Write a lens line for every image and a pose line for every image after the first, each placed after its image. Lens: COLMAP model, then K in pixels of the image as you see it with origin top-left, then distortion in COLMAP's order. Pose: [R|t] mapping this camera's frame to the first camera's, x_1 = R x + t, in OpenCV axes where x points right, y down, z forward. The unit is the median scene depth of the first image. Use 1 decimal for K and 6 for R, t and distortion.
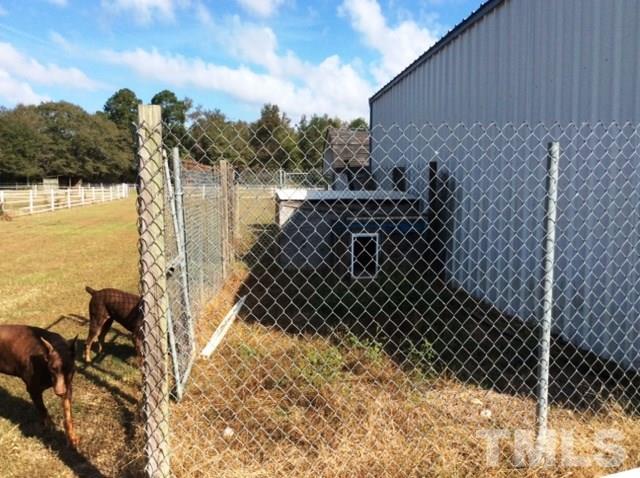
lens RADIAL K [[504.8, 0, 320.0], [0, 504.8, 239.0], [0, 0, 1]] dist [0.000359, -0.004407]
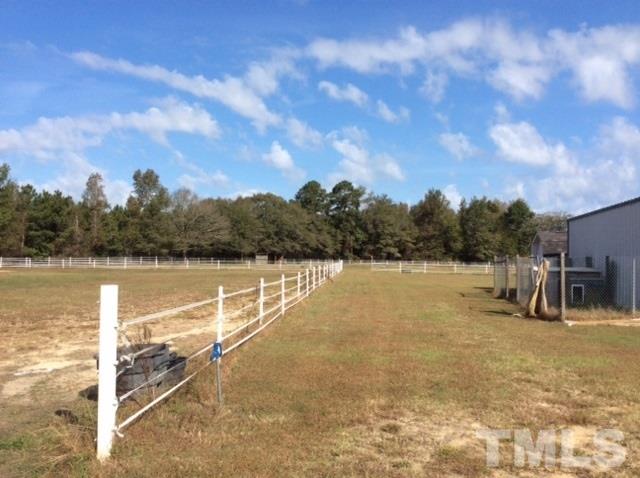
lens RADIAL K [[571.4, 0, 320.0], [0, 571.4, 239.0], [0, 0, 1]] dist [0.062563, -0.007617]
pose [[0.976003, -0.002052, -0.217748, -0.074344], [-0.028999, 0.989825, -0.139306, 0.028417], [0.215818, 0.142277, 0.966012, -0.289694]]
